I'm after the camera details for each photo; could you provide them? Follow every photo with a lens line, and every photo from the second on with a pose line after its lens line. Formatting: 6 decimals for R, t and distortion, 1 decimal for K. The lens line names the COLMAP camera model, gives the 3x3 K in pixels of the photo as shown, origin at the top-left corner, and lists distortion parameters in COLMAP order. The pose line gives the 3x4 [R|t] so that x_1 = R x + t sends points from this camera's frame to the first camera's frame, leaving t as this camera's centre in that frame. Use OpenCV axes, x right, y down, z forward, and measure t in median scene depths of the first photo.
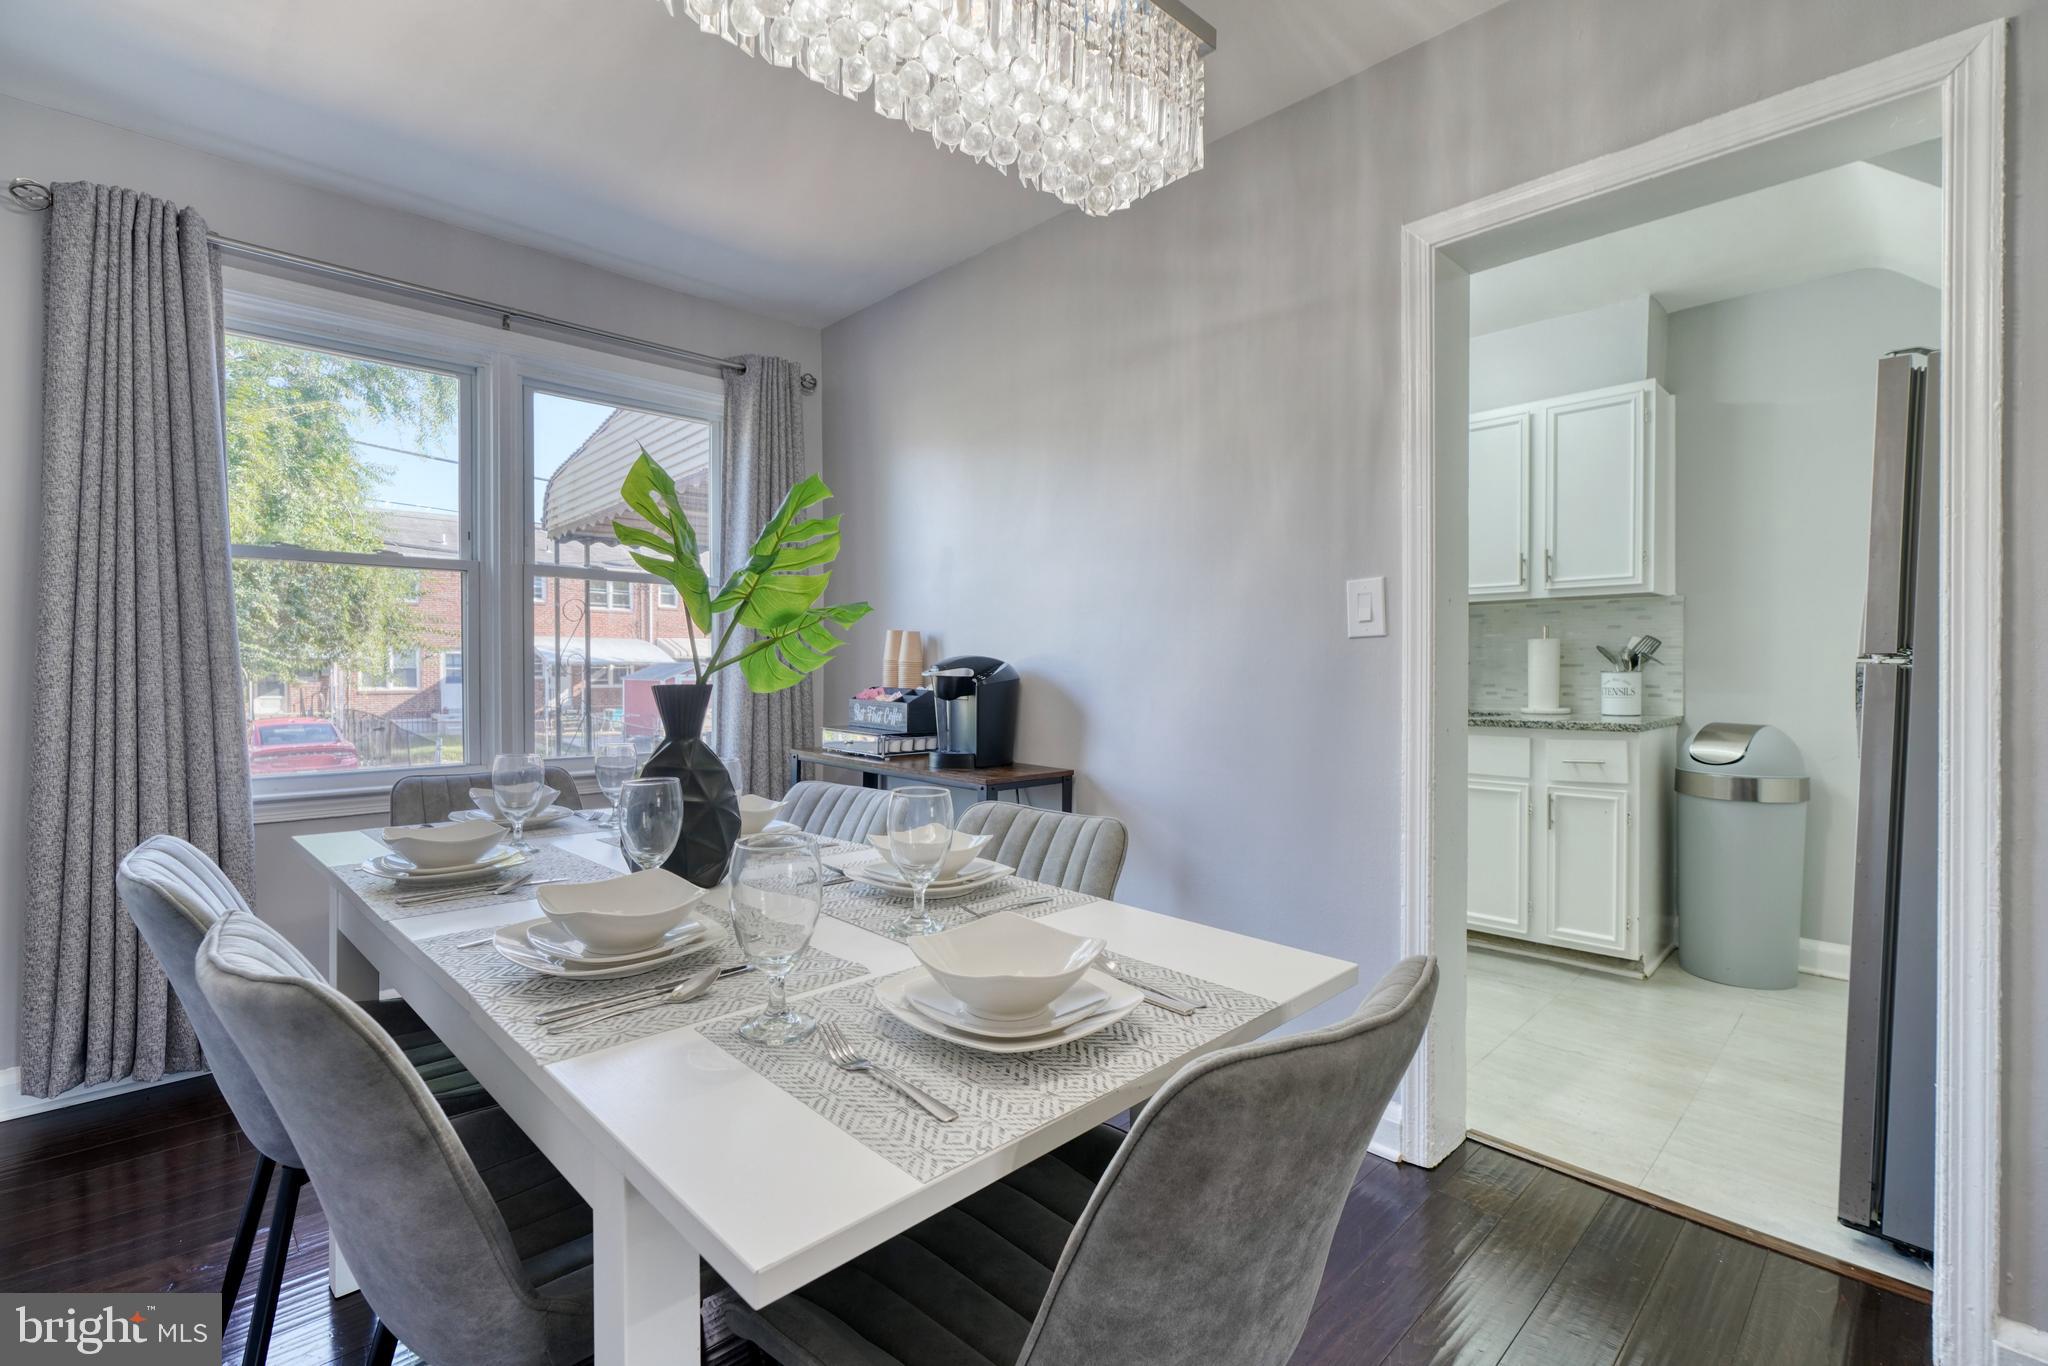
lens RADIAL K [[912.9, 0, 1019.4], [0, 912.9, 674.5], [0, 0, 1]] dist [-0.012157, 0.005115]
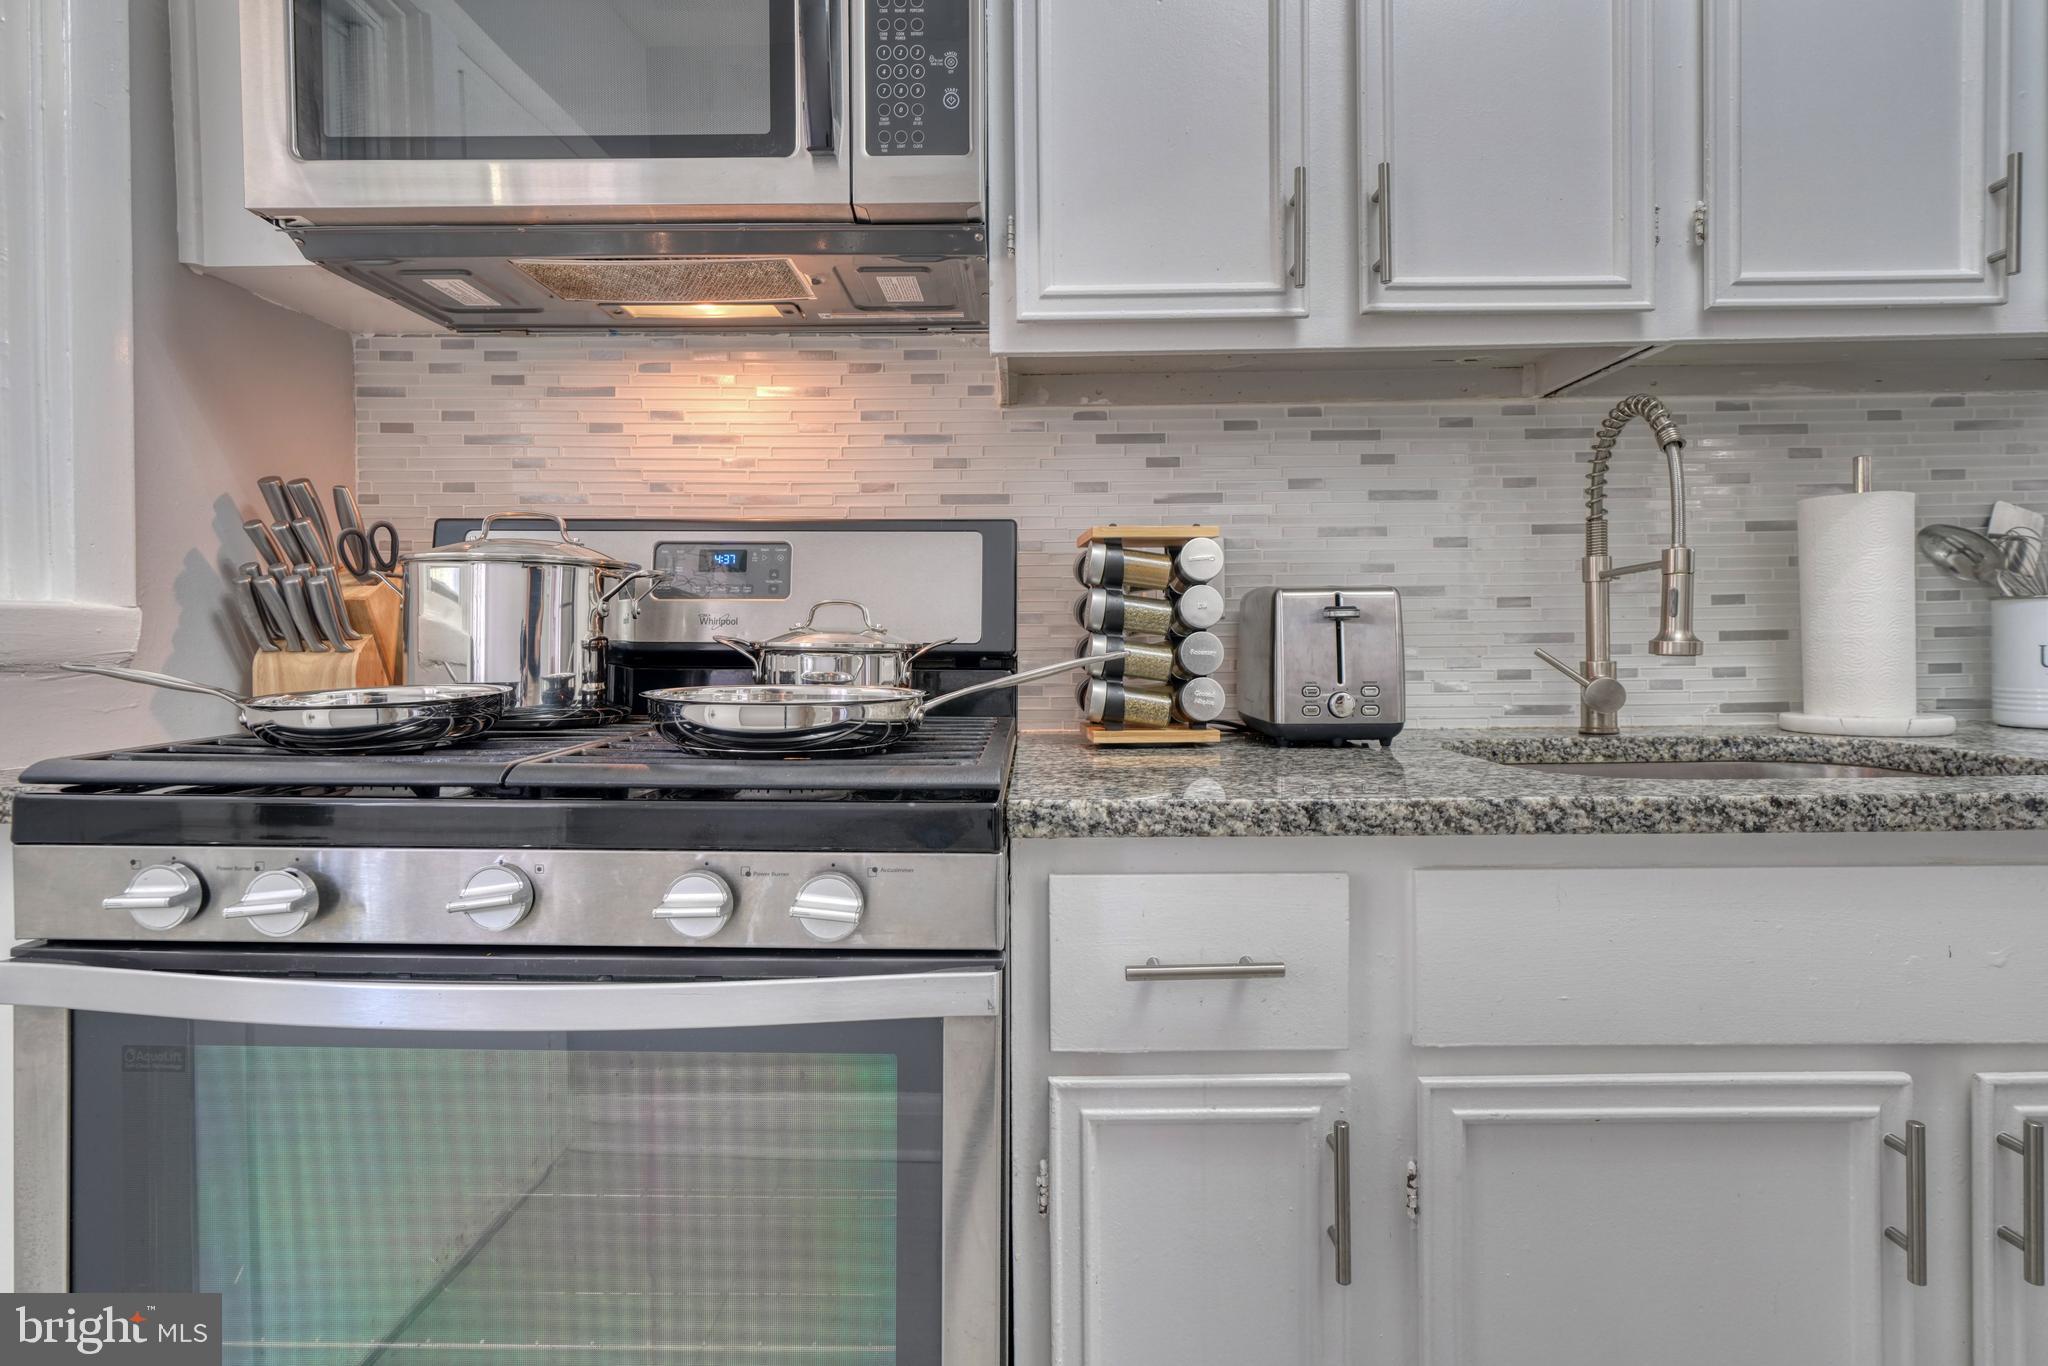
lens RADIAL K [[1050.1, 0, 1026.5], [0, 1050.1, 649.6], [0, 0, 1]] dist [-0.002952, 0.001440]
pose [[0.707444, -0.013392, 0.706643, 0.128023], [0.019162, 0.999816, -0.000236, 0.009759], [-0.706510, 0.013708, 0.707571, 1.066632]]
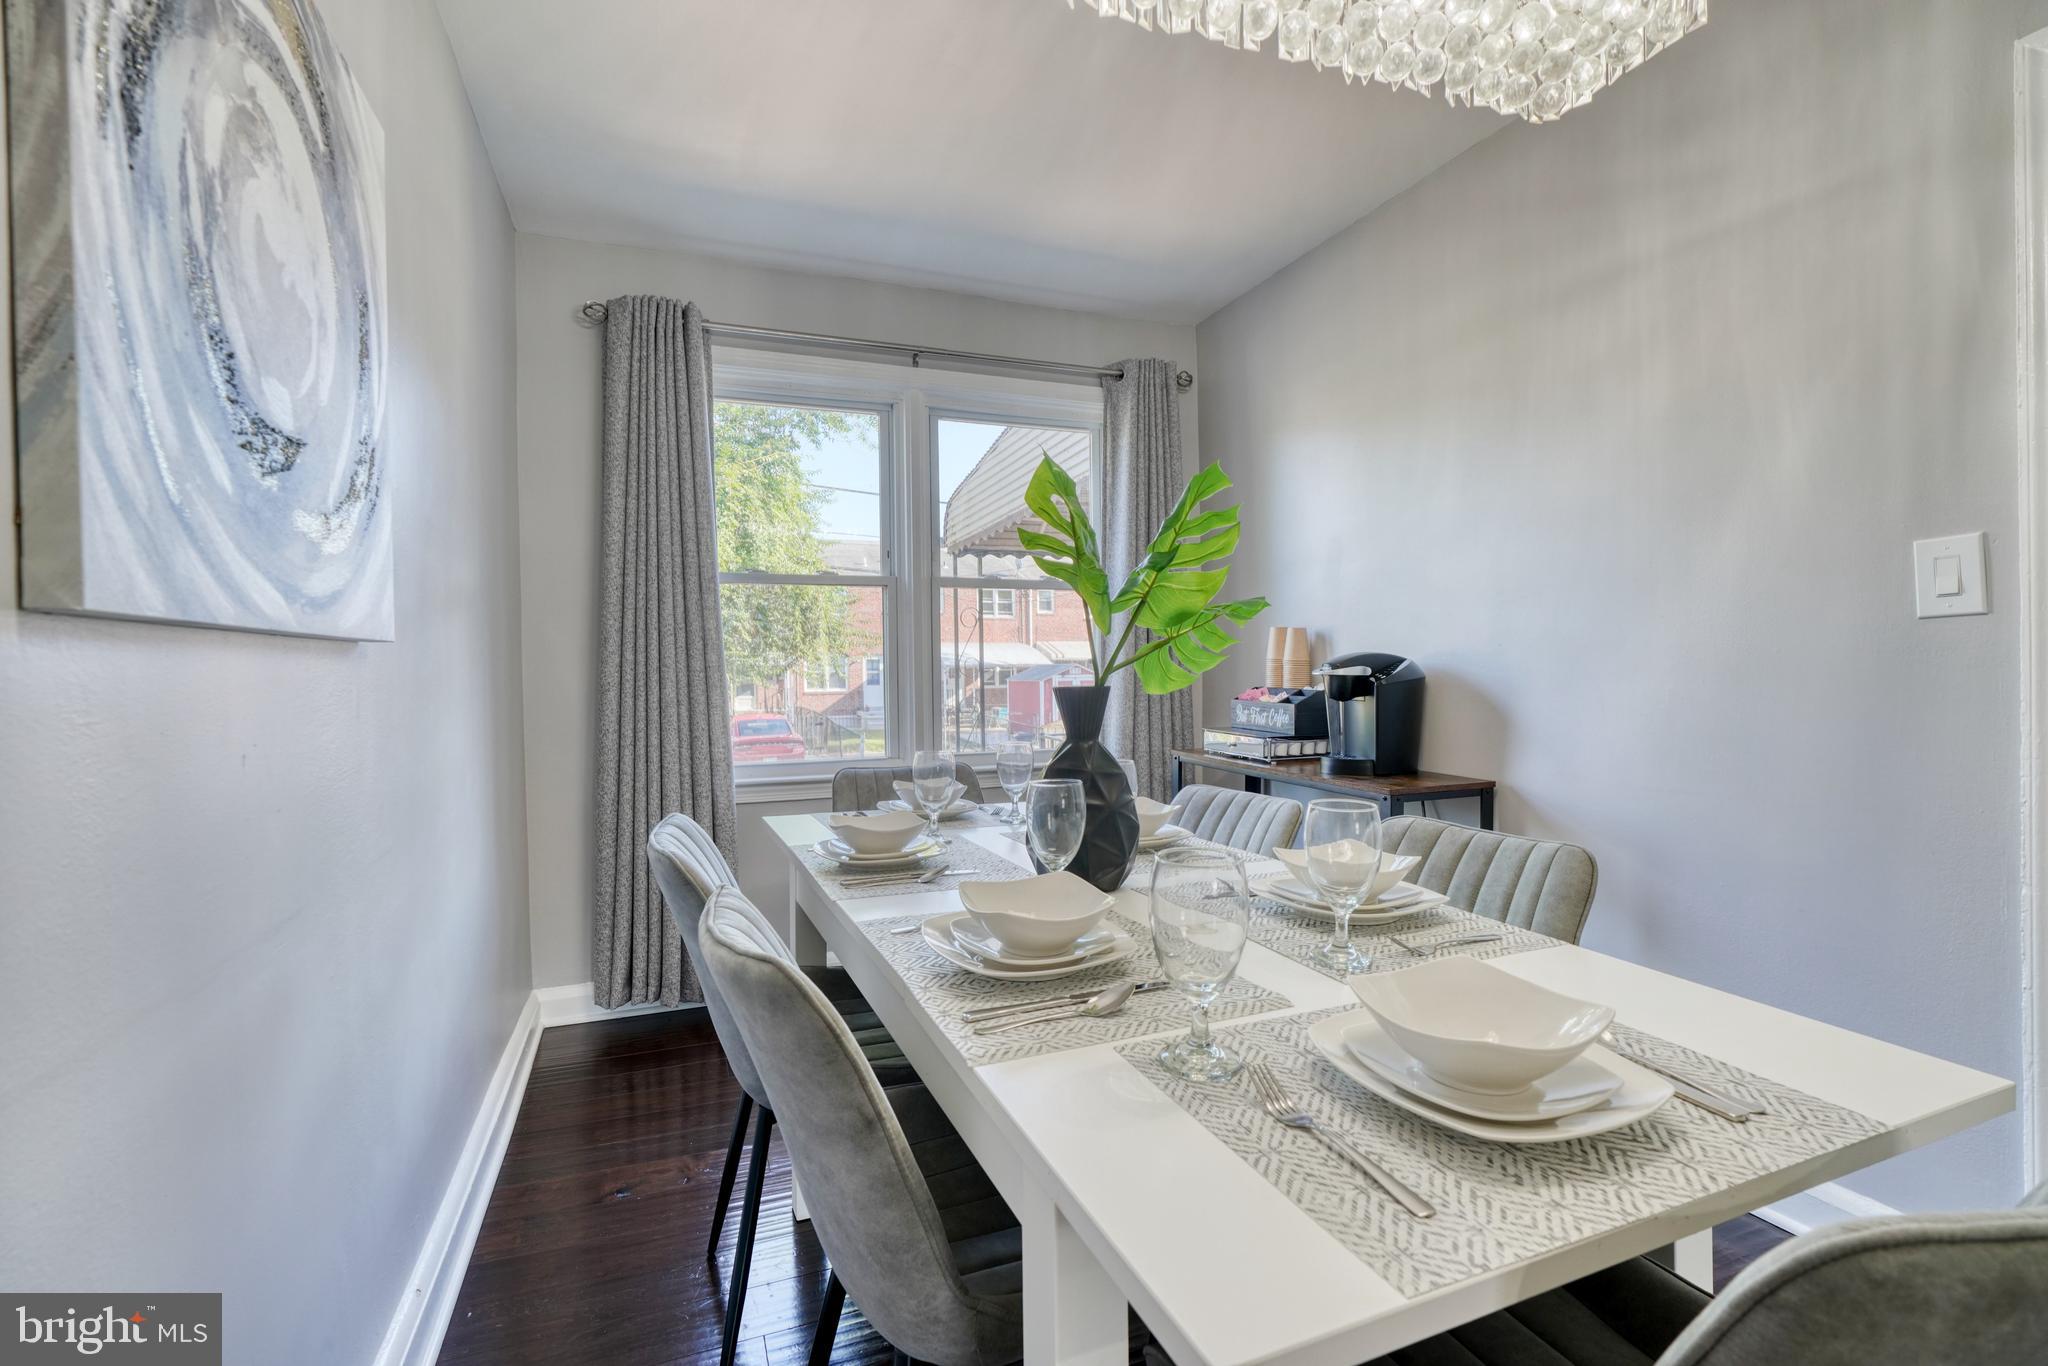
lens RADIAL K [[912.9, 0, 1018.9], [0, 912.9, 668.6], [0, 0, 1]] dist [-0.012157, 0.005115]
pose [[0.921726, -0.013161, -0.387617, -0.039540], [0.010702, 0.999907, -0.008502, -0.000409], [0.387693, 0.003688, 0.921781, 0.044216]]
